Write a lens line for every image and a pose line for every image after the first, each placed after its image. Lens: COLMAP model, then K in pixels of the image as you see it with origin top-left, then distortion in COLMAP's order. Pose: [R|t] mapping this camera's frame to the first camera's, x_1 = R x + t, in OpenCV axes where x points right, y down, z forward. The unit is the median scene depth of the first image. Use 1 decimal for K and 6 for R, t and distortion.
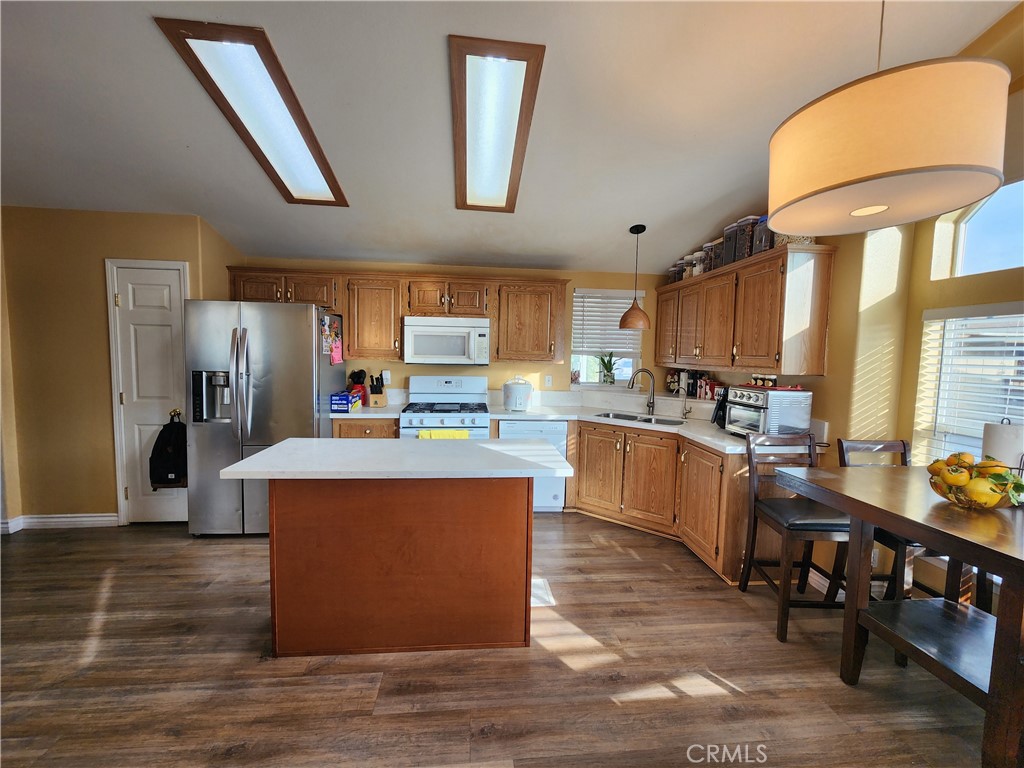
lens RADIAL K [[421.8, 0, 508.9], [0, 421.8, 386.1], [0, 0, 1]] dist [0.001663, -0.000004]
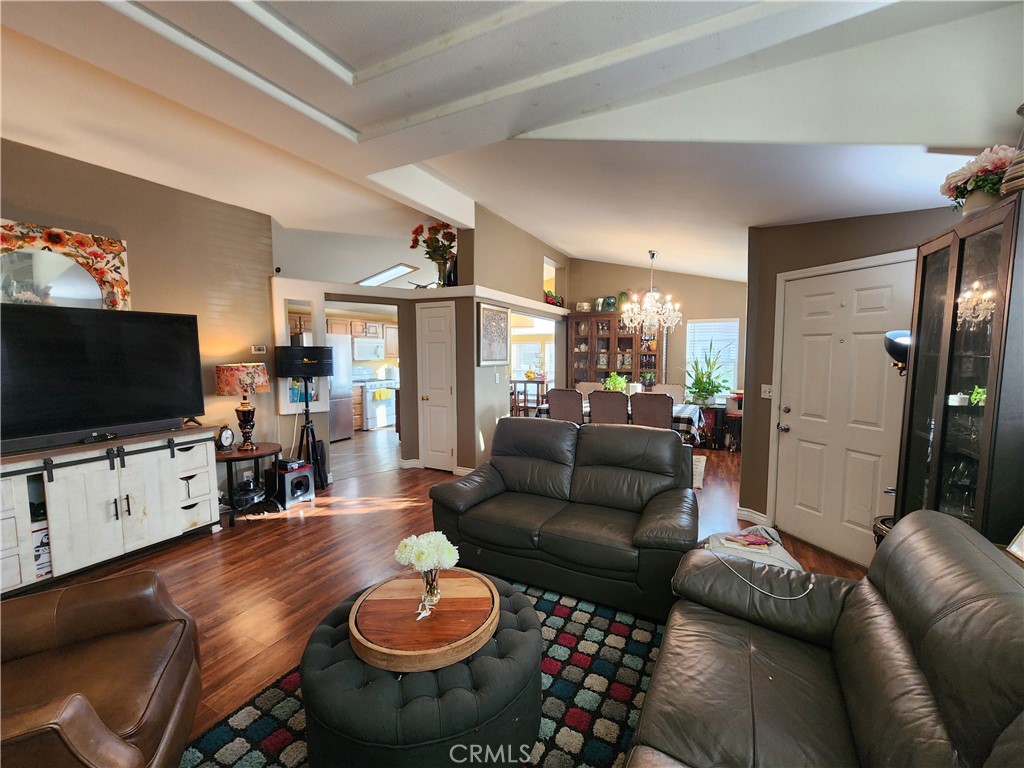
lens RADIAL K [[421.8, 0, 517.4], [0, 421.8, 387.2], [0, 0, 1]] dist [0.001663, -0.000004]
pose [[0.536727, -0.088849, 0.839065, -1.895907], [0.072550, 0.995617, 0.059018, 0.018240], [-0.840631, 0.029197, 0.540821, -0.971085]]
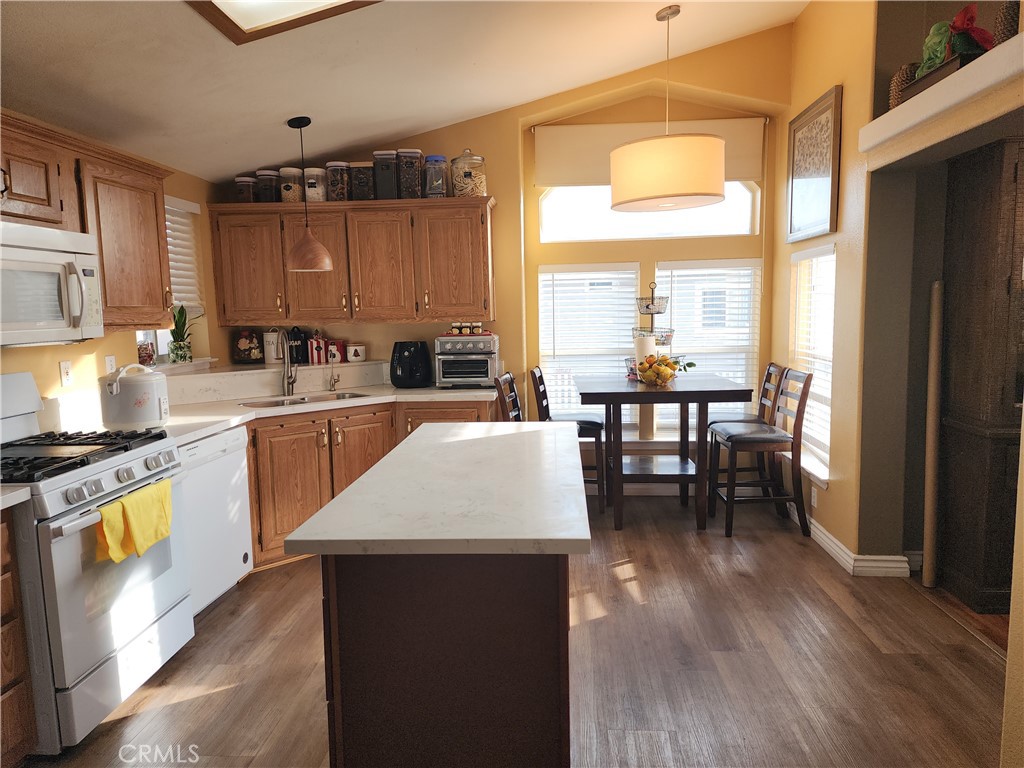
lens RADIAL K [[684.9, 0, 520.8], [0, 684.9, 389.3], [0, 0, 1]] dist [0.066465, -0.052966]
pose [[0.153675, -0.142047, 0.977858, -0.867207], [0.101915, 0.986614, 0.127302, -0.056558], [-0.982852, 0.080096, 0.166095, 0.539590]]
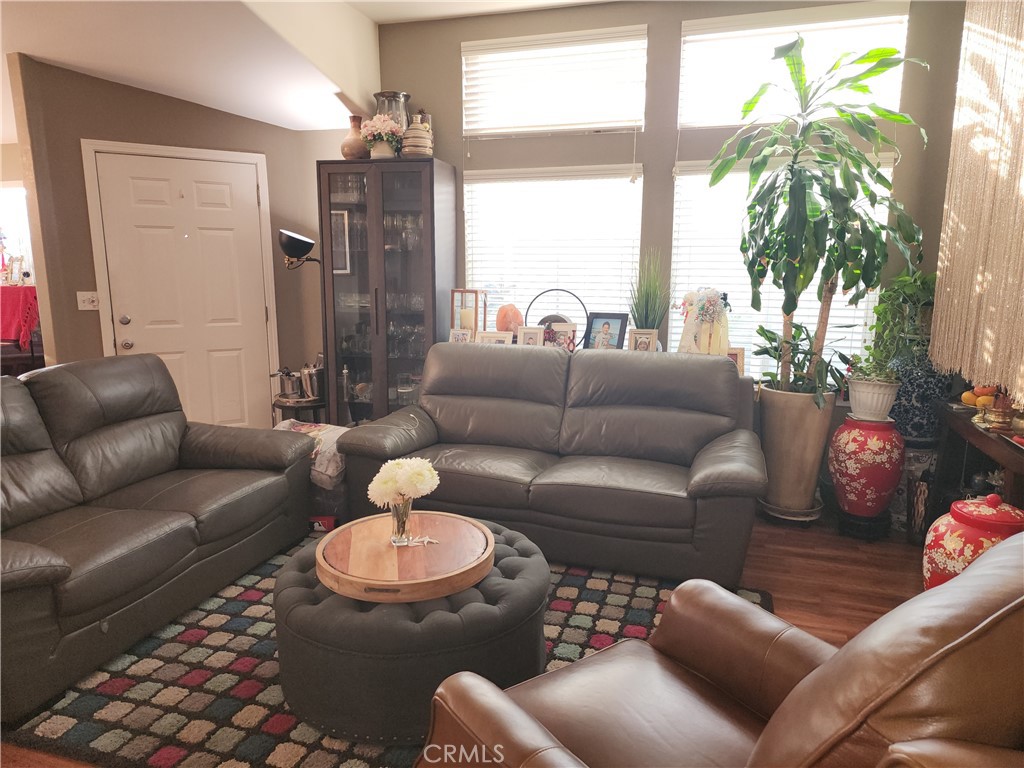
lens RADIAL K [[684.9, 0, 514.4], [0, 684.9, 382.0], [0, 0, 1]] dist [0.066465, -0.052966]
pose [[-0.923150, -0.085780, 0.374747, -1.889520], [0.011600, 0.968129, 0.250182, -0.034383], [-0.384264, 0.235302, -0.892734, 0.009092]]
